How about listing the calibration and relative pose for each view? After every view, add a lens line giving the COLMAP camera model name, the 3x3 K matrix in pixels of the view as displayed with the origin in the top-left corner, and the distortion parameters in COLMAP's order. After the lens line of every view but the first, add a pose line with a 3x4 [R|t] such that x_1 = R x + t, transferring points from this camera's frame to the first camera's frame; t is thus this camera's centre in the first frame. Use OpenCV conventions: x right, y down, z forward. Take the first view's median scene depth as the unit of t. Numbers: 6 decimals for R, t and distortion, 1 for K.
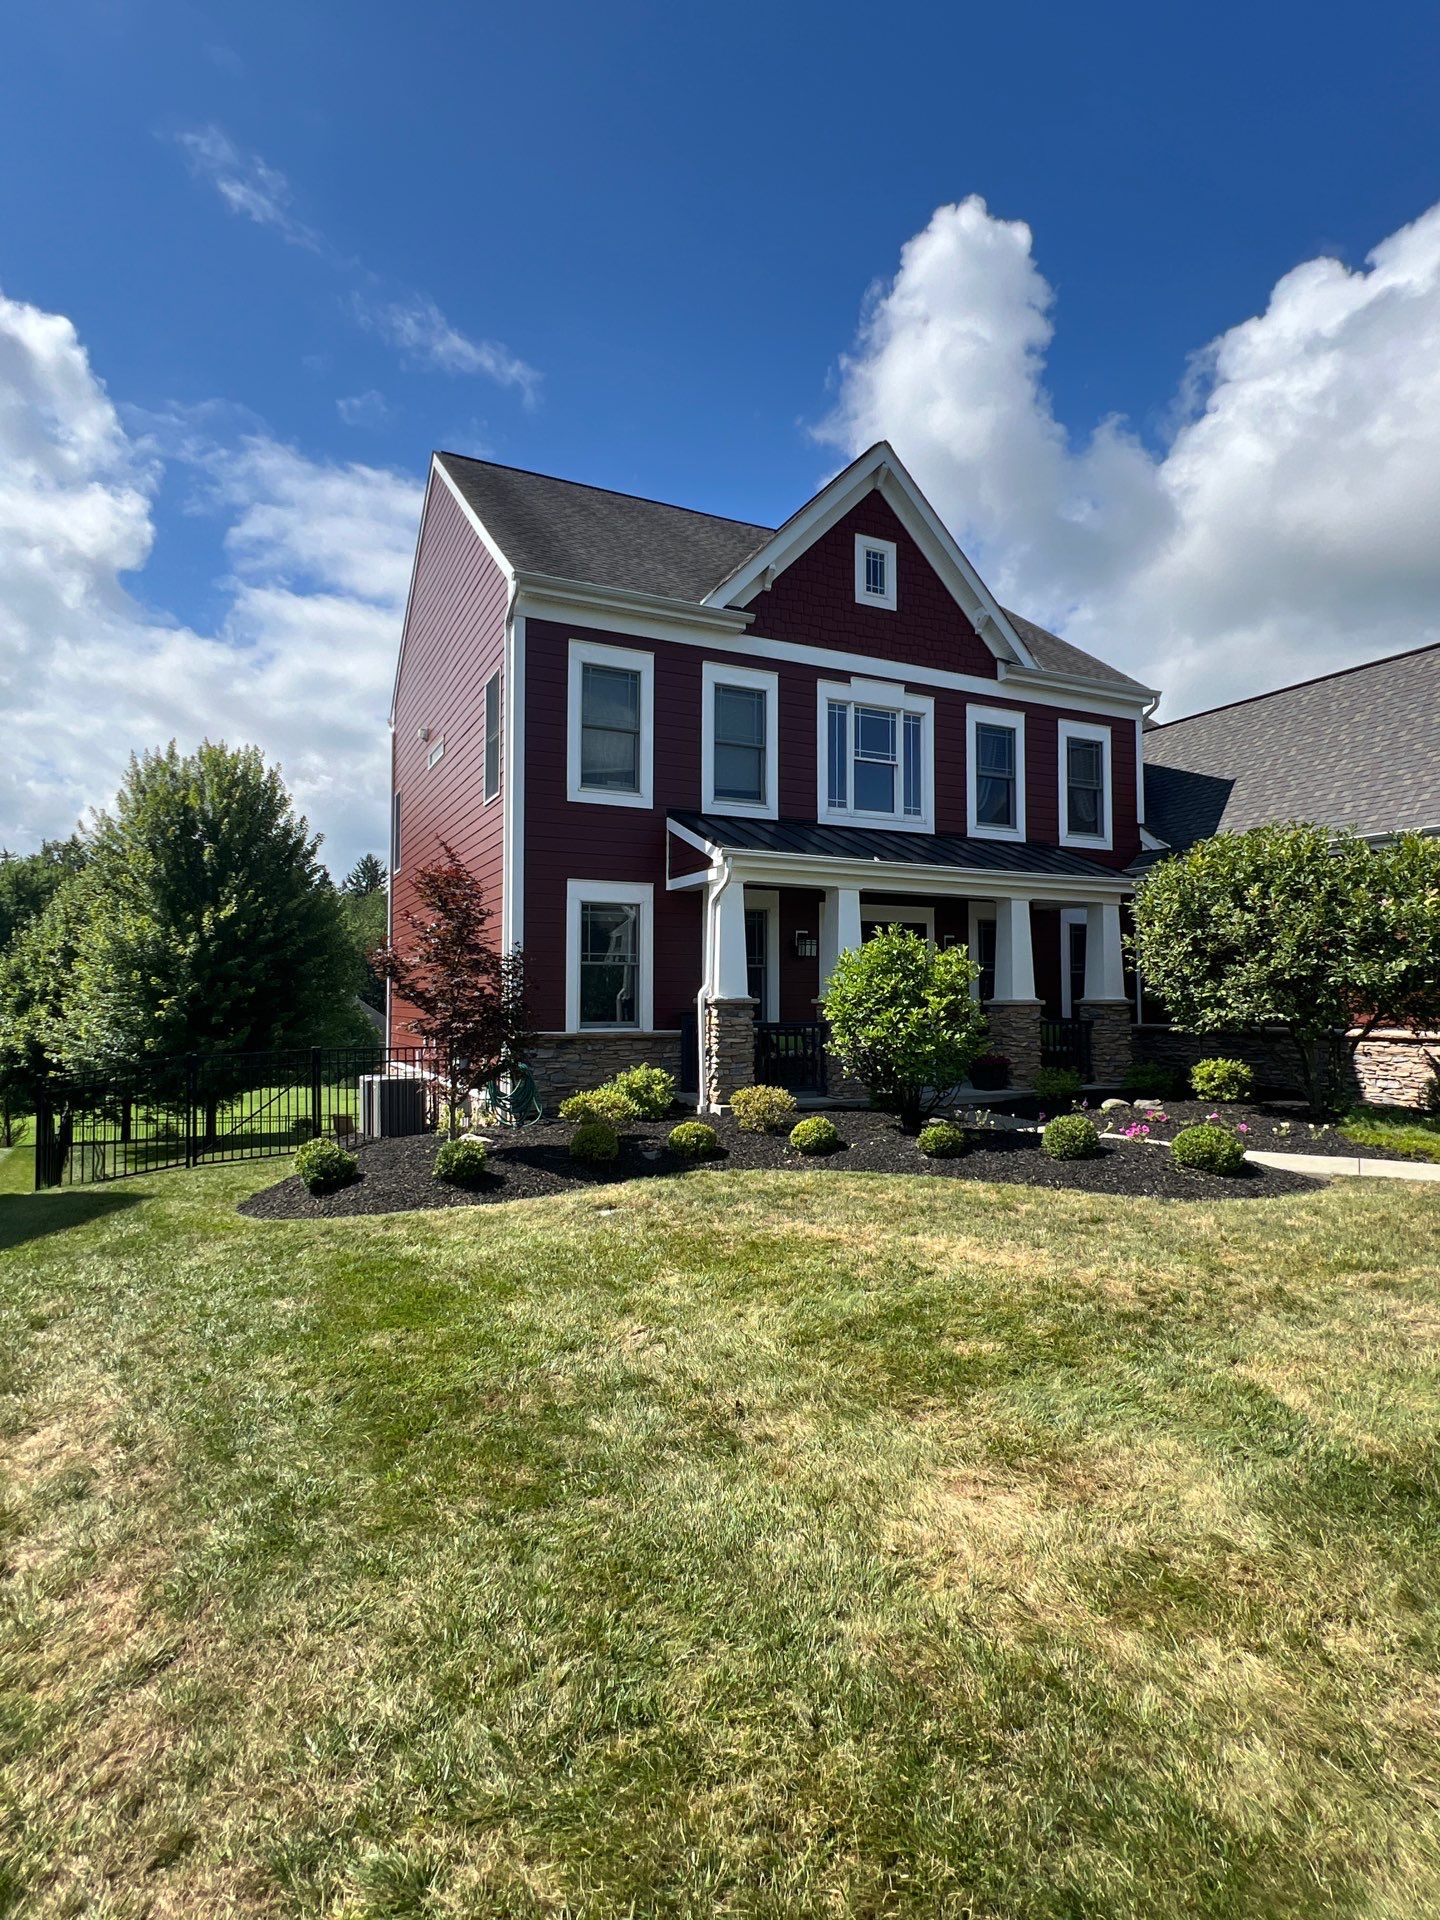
lens RADIAL K [[1022.7, 0, 723.2], [0, 1022.7, 952.1], [0, 0, 1]] dist [0.000805, -0.000147]
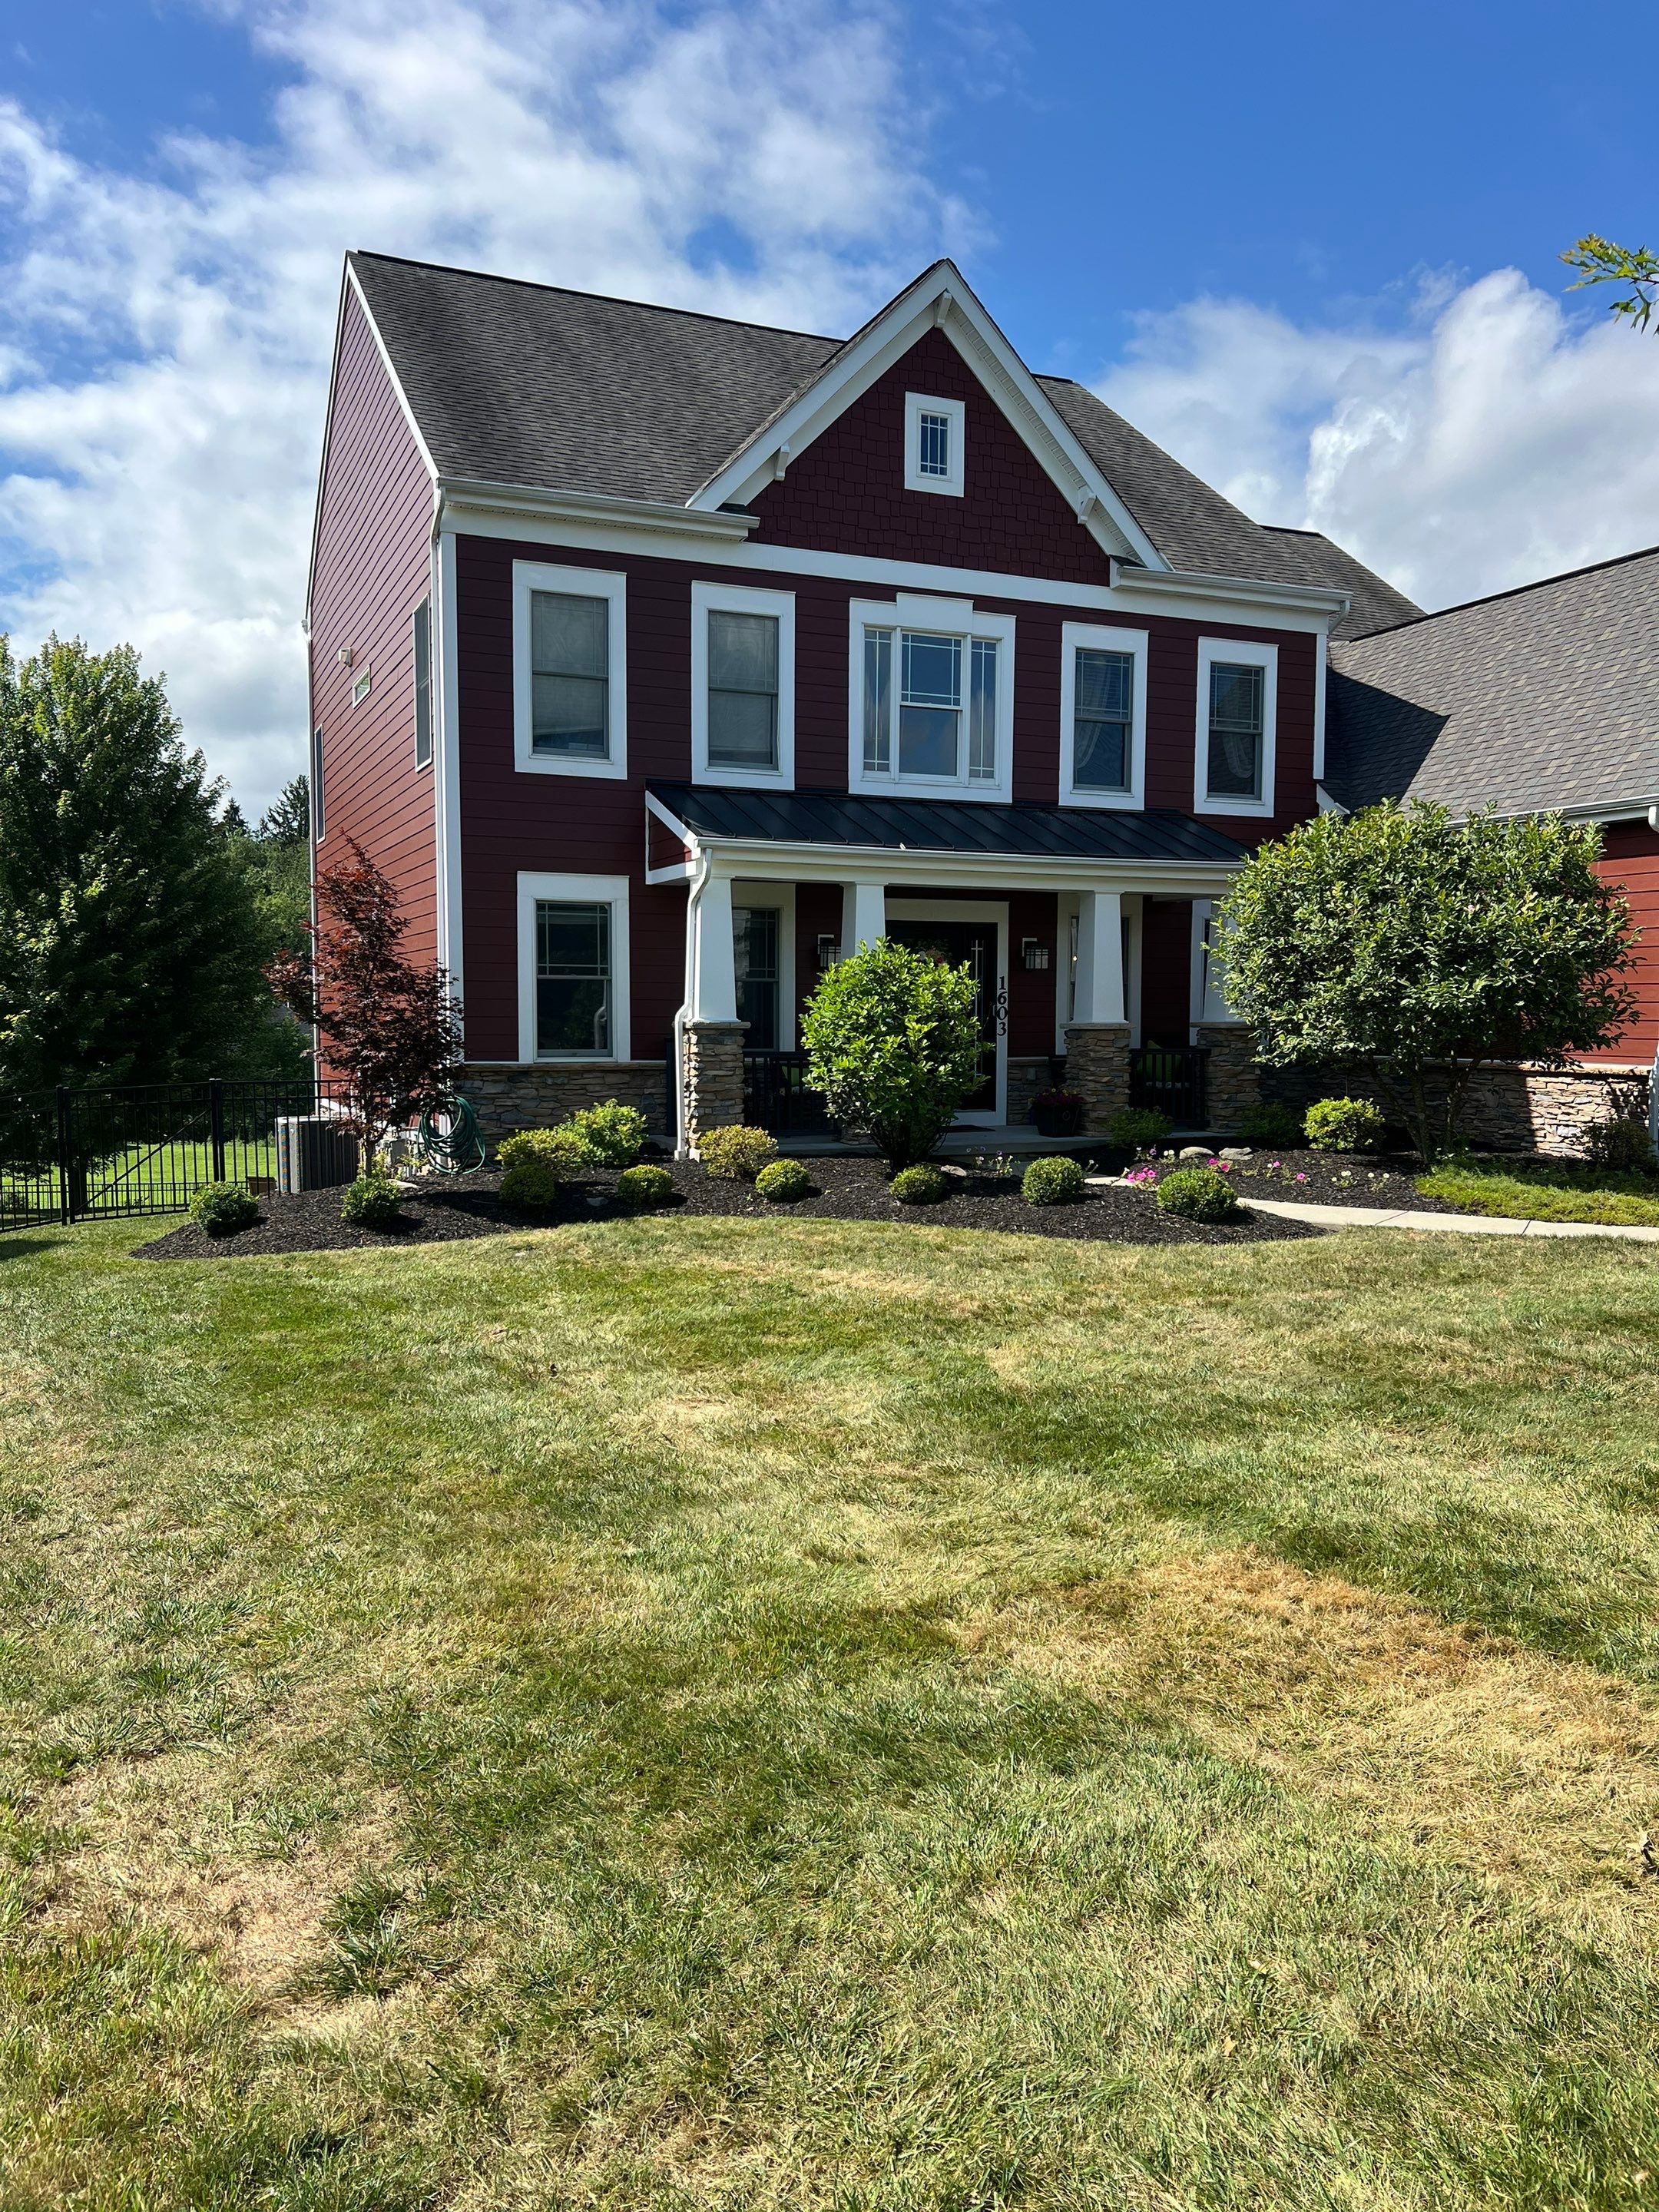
lens RADIAL K [[1675.2, 0, 822.3], [0, 1675.2, 1104.8], [0, 0, 1]] dist [0.118583, -0.269478]
pose [[0.999124, 0.004461, -0.041617, 0.141287], [-0.000166, 0.994718, 0.102644, -0.024736], [0.041856, -0.102547, 0.993847, -0.320169]]
